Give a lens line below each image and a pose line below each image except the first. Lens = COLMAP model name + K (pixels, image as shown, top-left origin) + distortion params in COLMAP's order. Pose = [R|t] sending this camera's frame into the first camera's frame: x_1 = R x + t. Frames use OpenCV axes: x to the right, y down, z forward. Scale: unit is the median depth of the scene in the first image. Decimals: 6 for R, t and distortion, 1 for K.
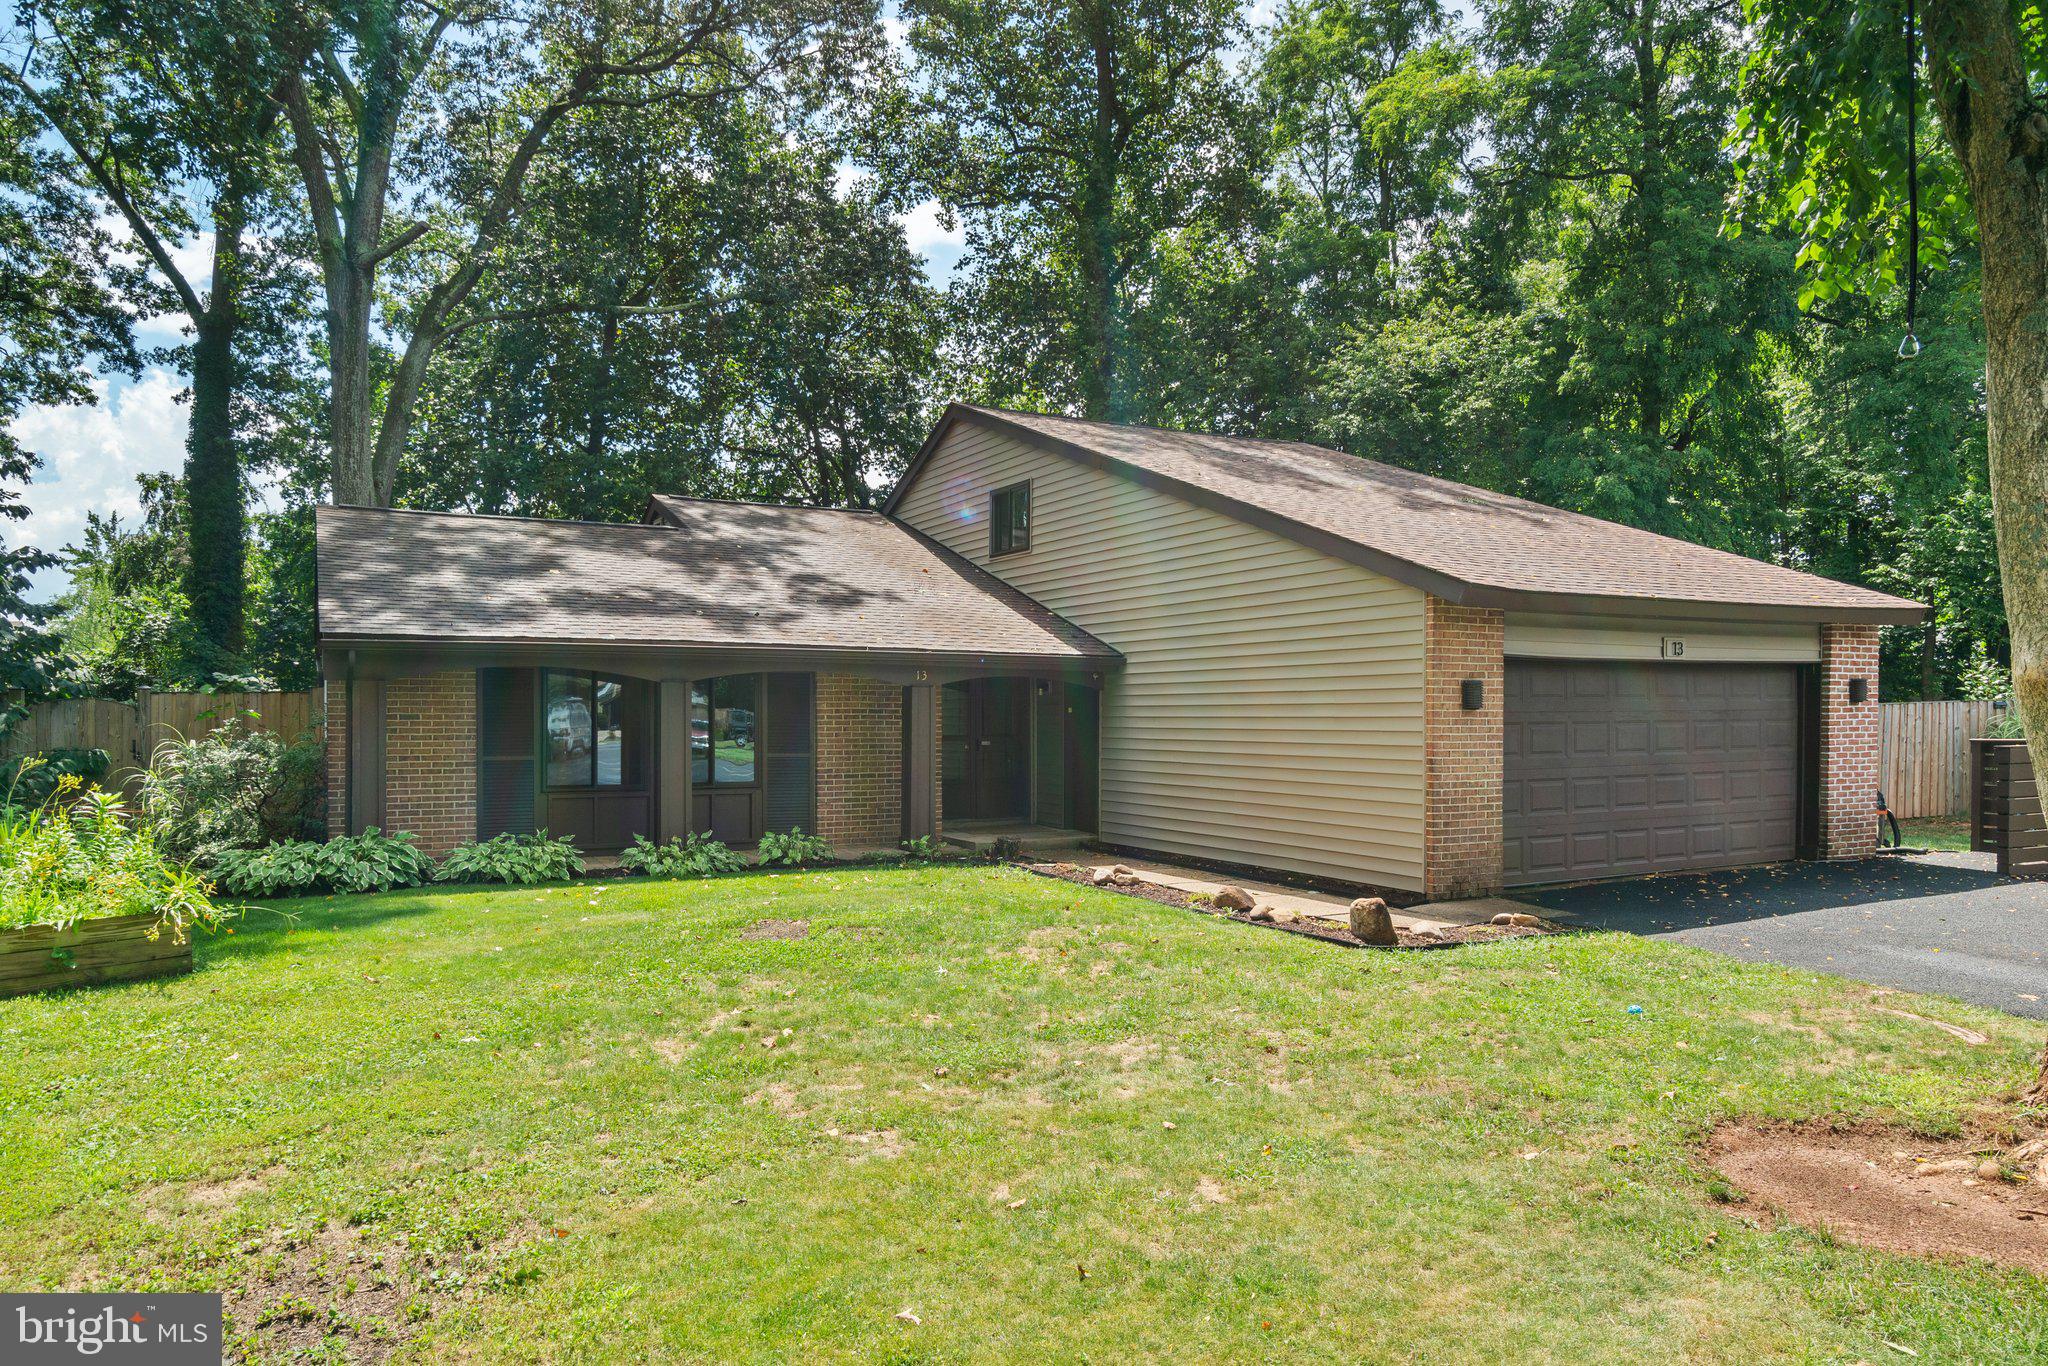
lens RADIAL K [[1317.3, 0, 1024.0], [0, 1317.3, 724.4], [0, 0, 1]] dist [-0.001371, 0.000402]
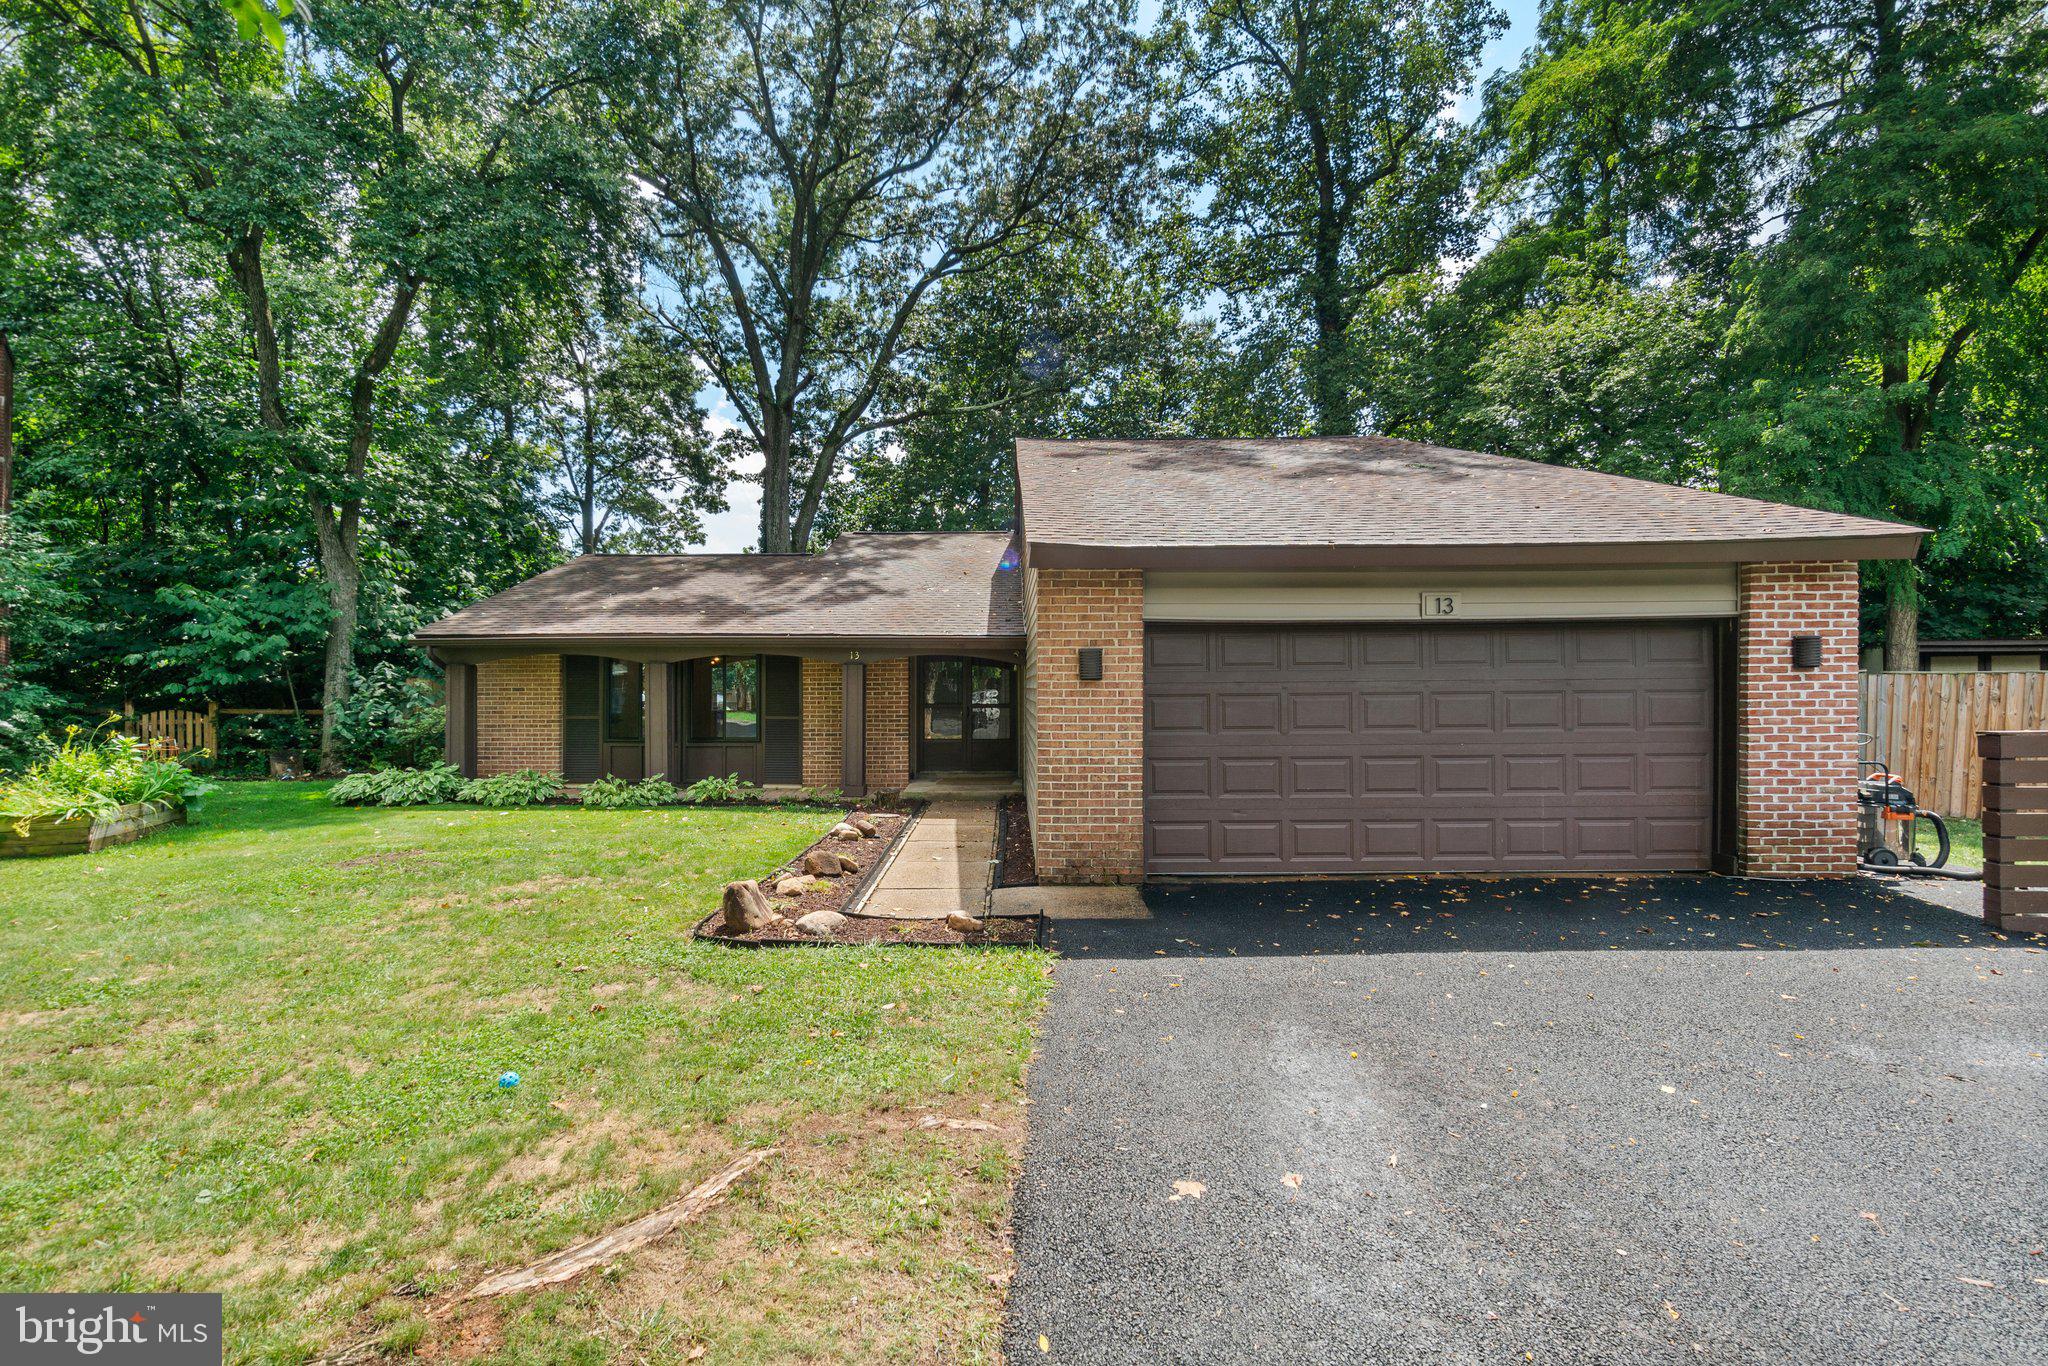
lens RADIAL K [[896.9, 0, 1024.0], [0, 896.9, 683.0], [0, 0, 1]] dist [0.000309, 0.000229]
pose [[0.879522, -0.004817, -0.475833, 0.488824], [-0.001186, 0.999923, -0.012314, -0.001075], [0.475856, 0.011395, 0.879449, 0.347507]]
